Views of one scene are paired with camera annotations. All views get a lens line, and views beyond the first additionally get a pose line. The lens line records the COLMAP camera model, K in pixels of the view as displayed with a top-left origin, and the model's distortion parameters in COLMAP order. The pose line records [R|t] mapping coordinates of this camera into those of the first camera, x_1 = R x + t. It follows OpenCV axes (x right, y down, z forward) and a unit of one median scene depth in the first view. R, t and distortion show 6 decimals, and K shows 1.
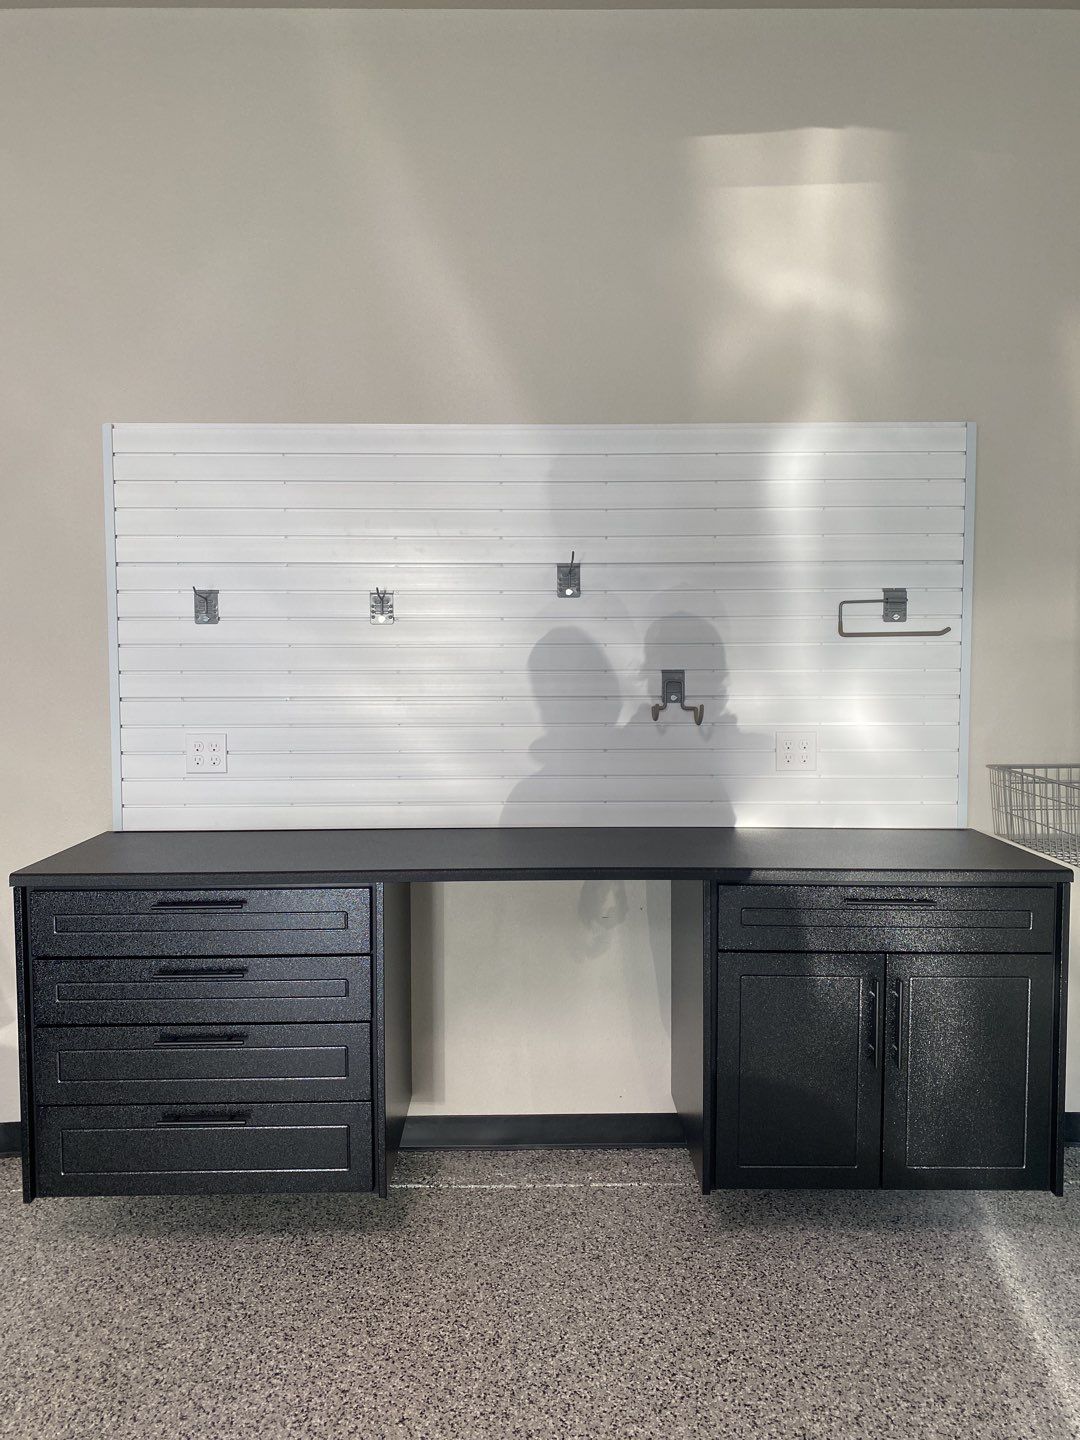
lens RADIAL K [[1096.6, 0, 538.3], [0, 1096.6, 717.9], [0, 0, 1]] dist [0.033081, -0.028244]
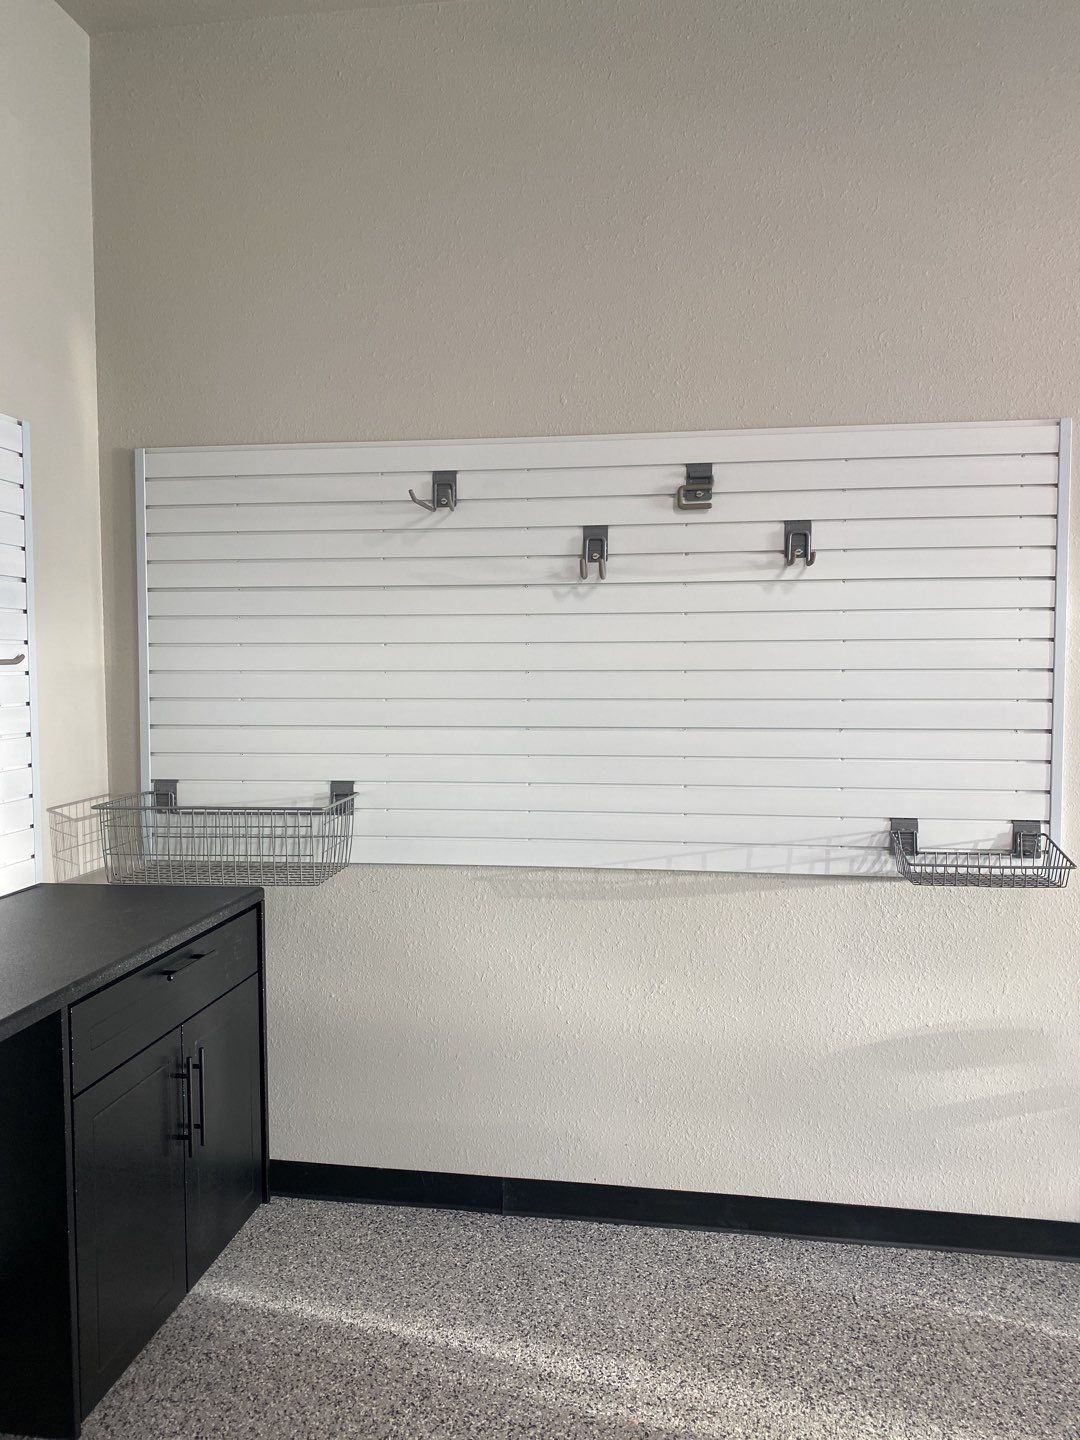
lens RADIAL K [[1096.6, 0, 540.4], [0, 1096.6, 710.0], [0, 0, 1]] dist [0.033081, -0.028244]
pose [[0.133661, -0.043889, 0.990055, -0.426547], [0.071244, 0.996860, 0.034573, -0.040129], [-0.988463, 0.065914, 0.136368, 0.485571]]
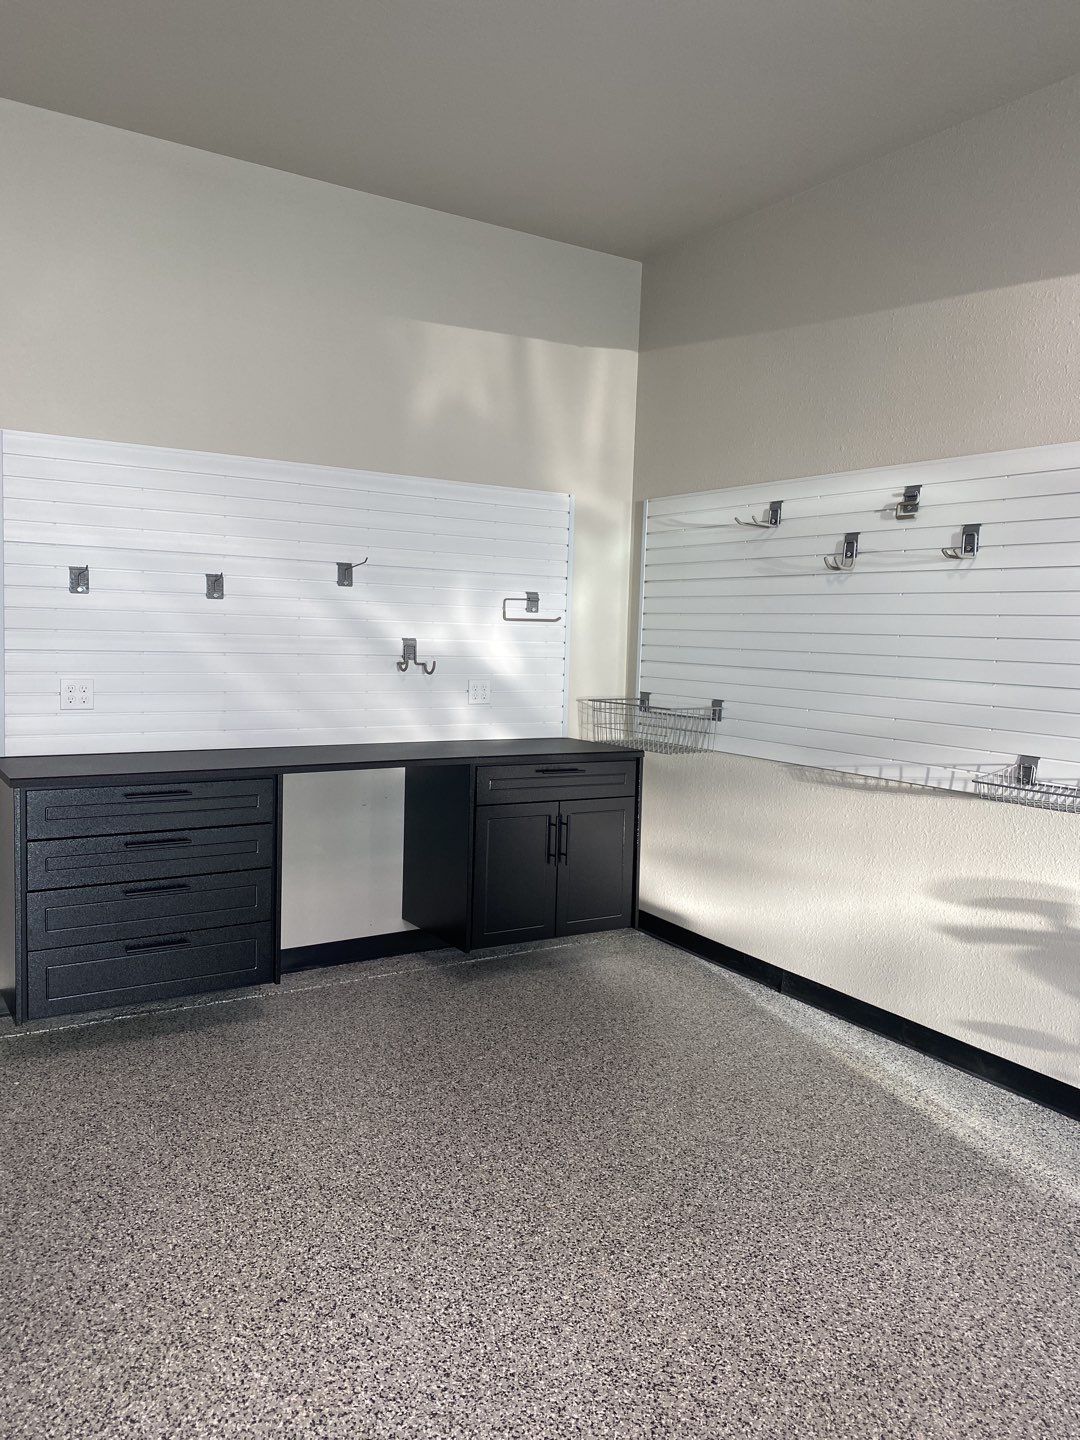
lens RADIAL K [[1096.6, 0, 536.0], [0, 1096.6, 714.6], [0, 0, 1]] dist [0.033081, -0.028244]
pose [[0.846569, -0.011968, 0.532144, -0.541257], [0.003988, 0.999862, 0.016141, 0.038525], [-0.532264, -0.011543, 0.846500, -0.384104]]
